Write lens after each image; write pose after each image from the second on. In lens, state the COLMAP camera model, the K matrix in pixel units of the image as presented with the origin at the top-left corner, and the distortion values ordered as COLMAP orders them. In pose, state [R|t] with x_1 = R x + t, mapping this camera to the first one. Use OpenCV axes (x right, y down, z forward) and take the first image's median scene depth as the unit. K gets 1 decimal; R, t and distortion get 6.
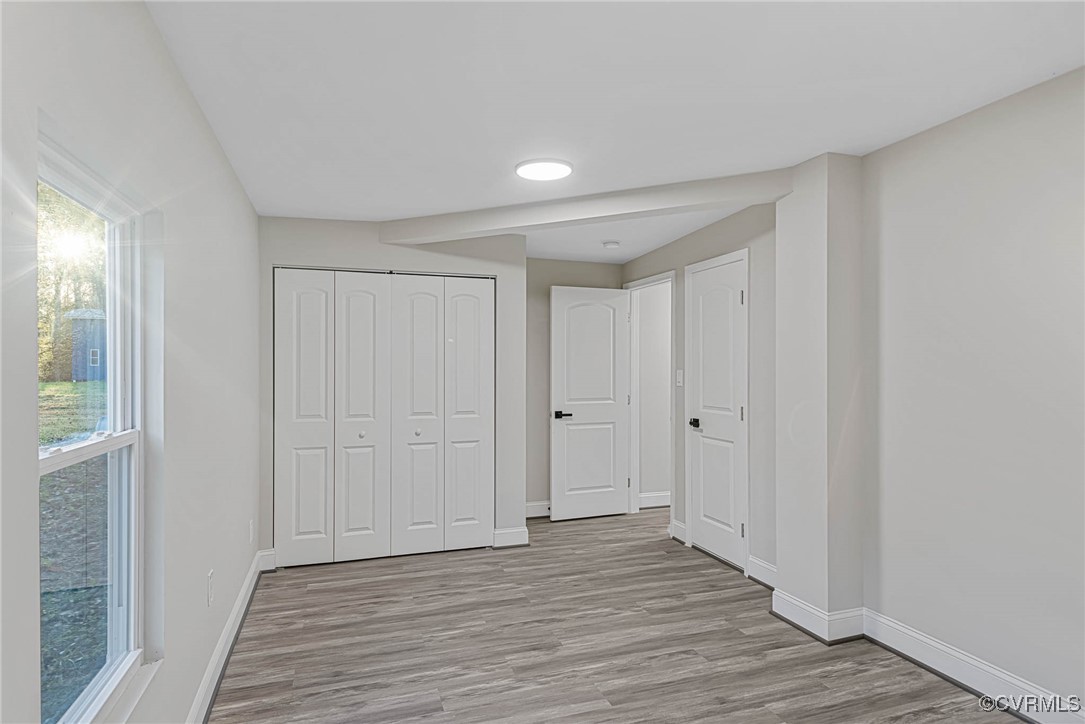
lens RADIAL K [[611.8, 0, 540.5], [0, 611.8, 361.0], [0, 0, 1]] dist [0.023908, -0.008896]
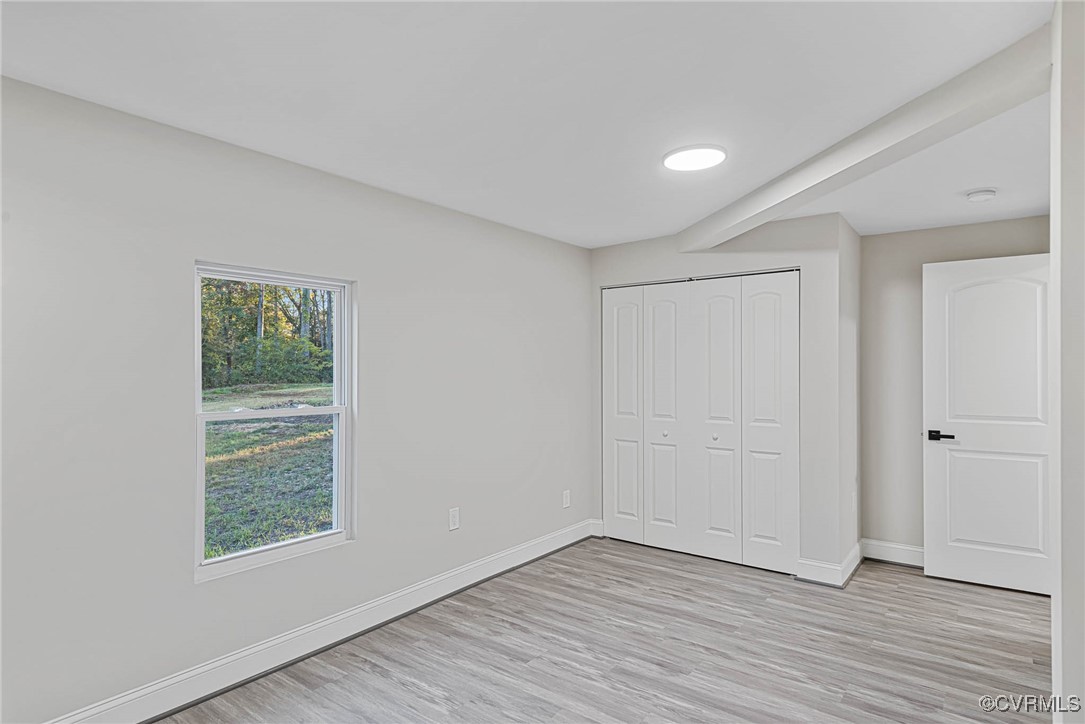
lens RADIAL K [[611.8, 0, 533.0], [0, 611.8, 365.9], [0, 0, 1]] dist [0.023908, -0.008896]
pose [[0.538150, -0.005022, -0.842834, 0.521517], [0.007142, 0.999974, -0.001398, 0.000890], [0.842819, -0.005267, 0.538171, 0.237089]]
